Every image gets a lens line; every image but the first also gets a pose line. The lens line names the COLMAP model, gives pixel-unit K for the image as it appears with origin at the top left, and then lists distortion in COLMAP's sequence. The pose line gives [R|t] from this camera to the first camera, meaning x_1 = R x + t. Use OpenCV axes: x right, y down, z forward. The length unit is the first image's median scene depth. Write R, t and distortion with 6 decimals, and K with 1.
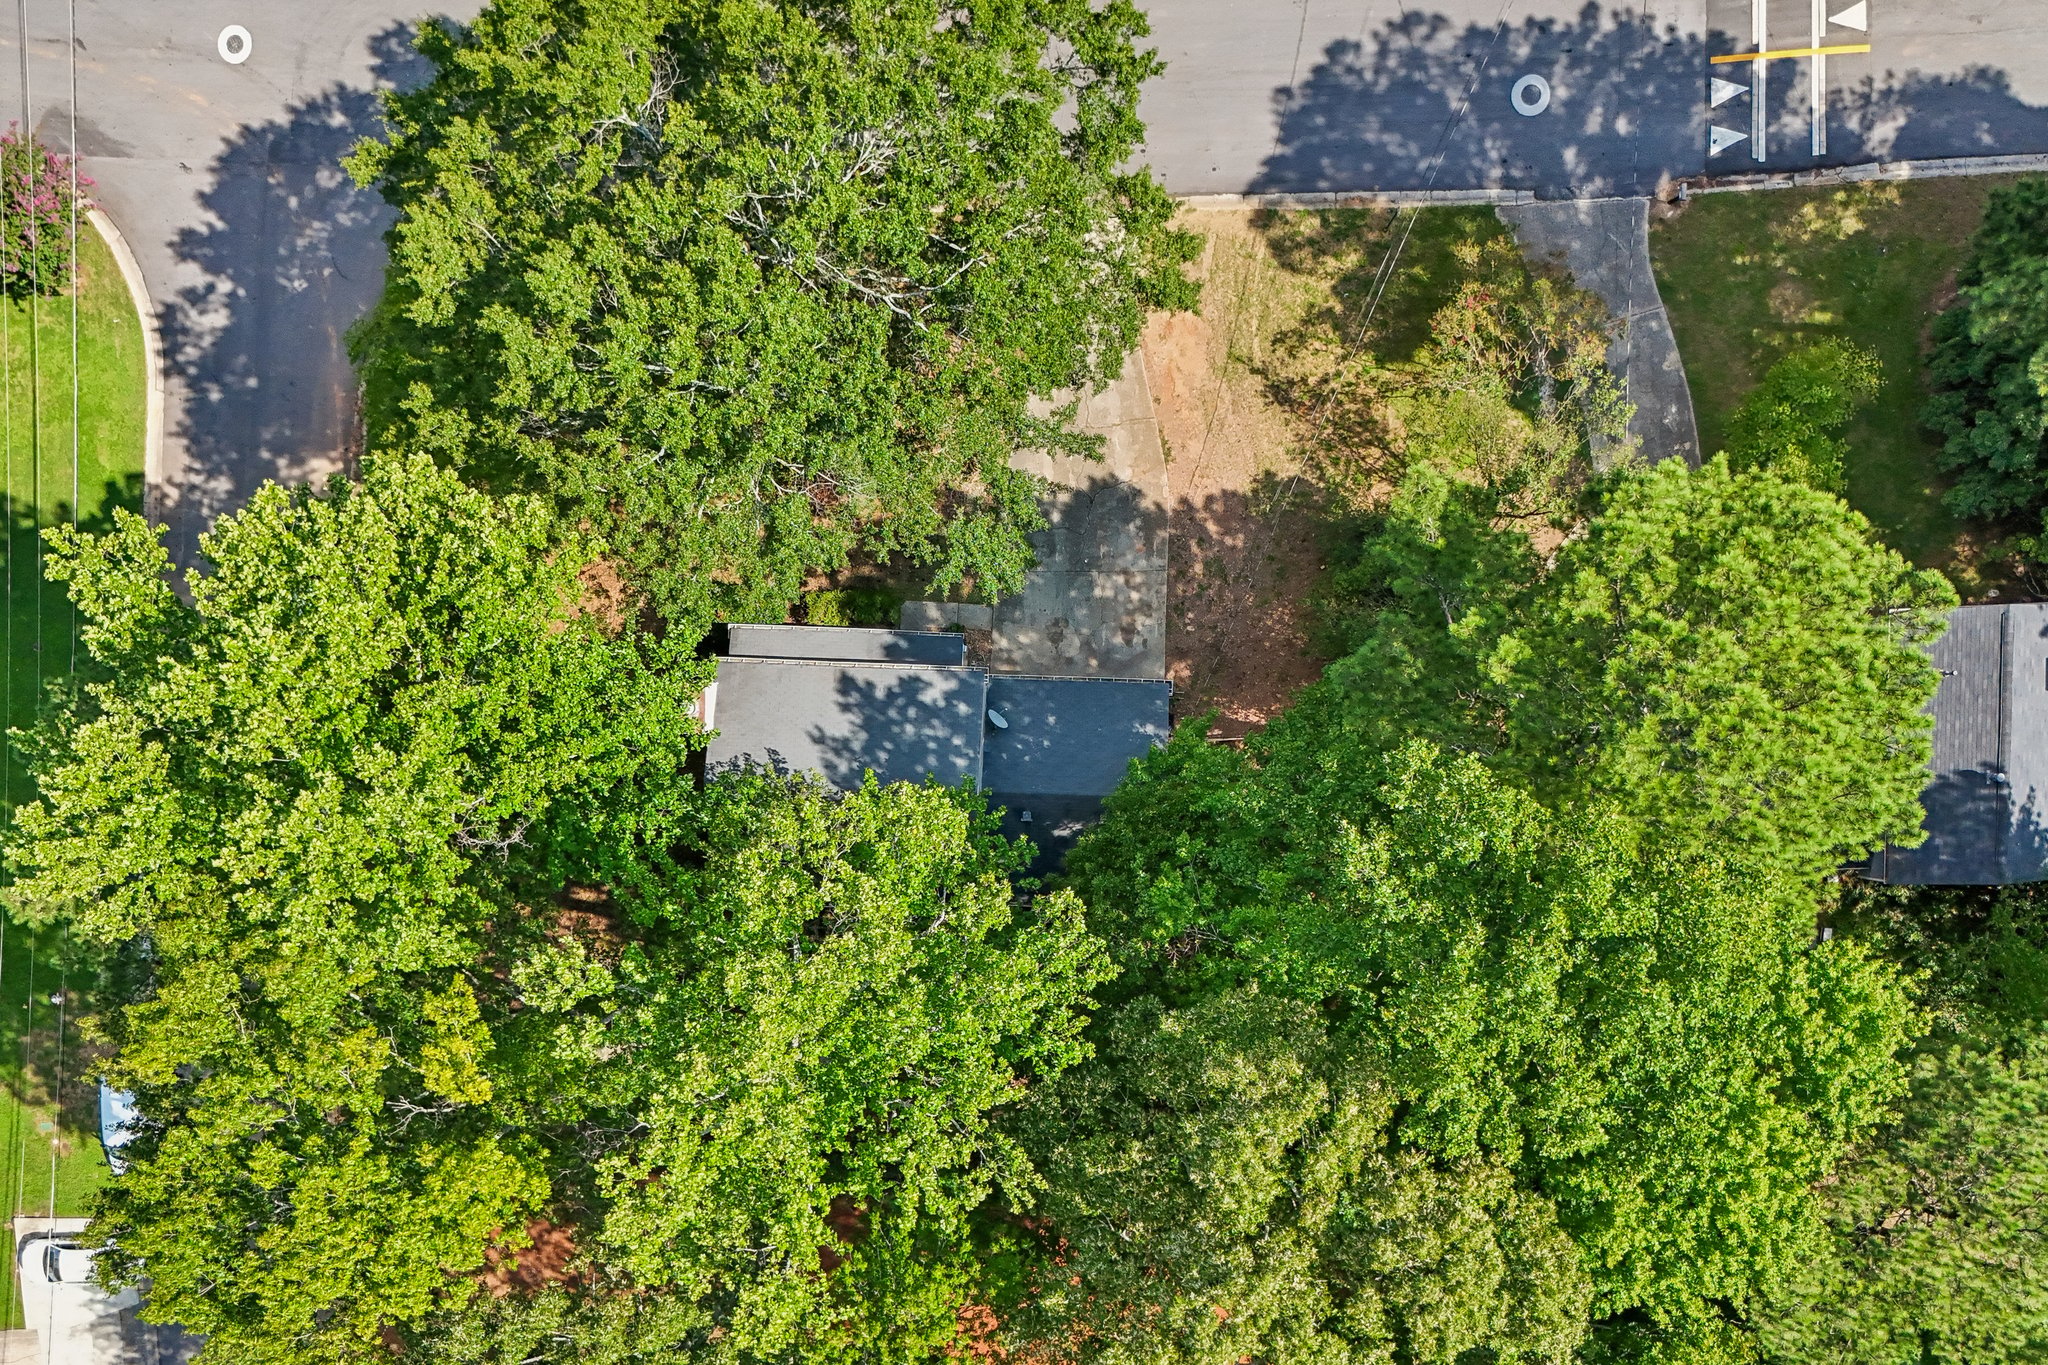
lens RADIAL K [[860.9, 0, 1059.0], [0, 860.9, 682.7], [0, 0, 1]] dist [0.007563, 0.000559]
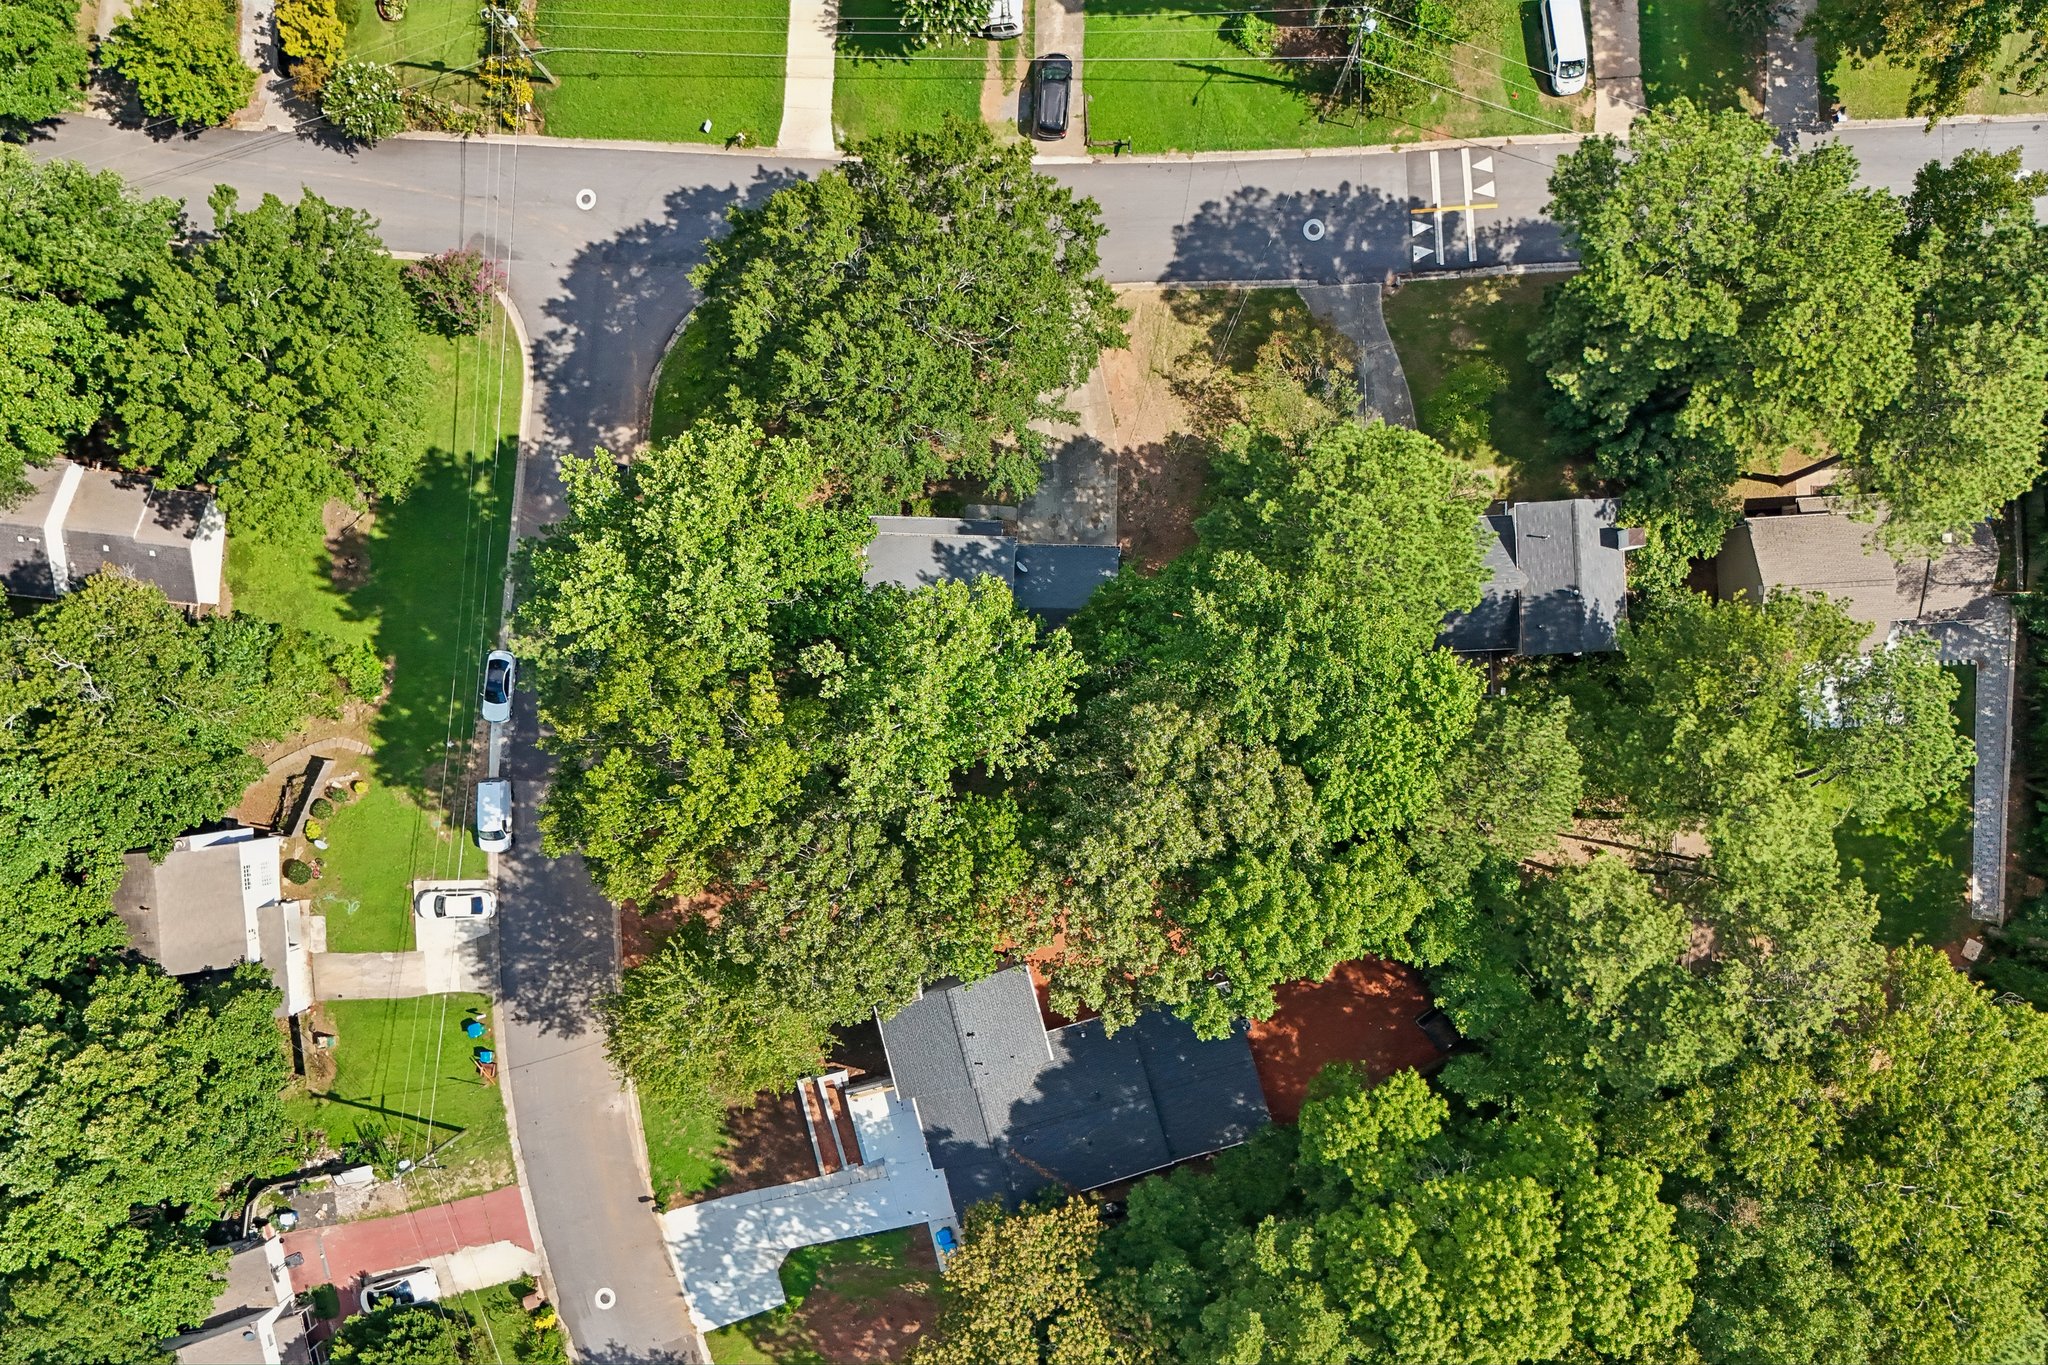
lens RADIAL K [[1811.6, 0, 1024.0], [0, 1811.6, 682.5], [0, 0, 1]] dist [0.096077, -0.151975]
pose [[0.999981, -0.003075, 0.005350, -0.088790], [0.003844, 0.988629, -0.150325, 0.847883], [-0.004827, 0.150343, 0.988622, -2.685104]]
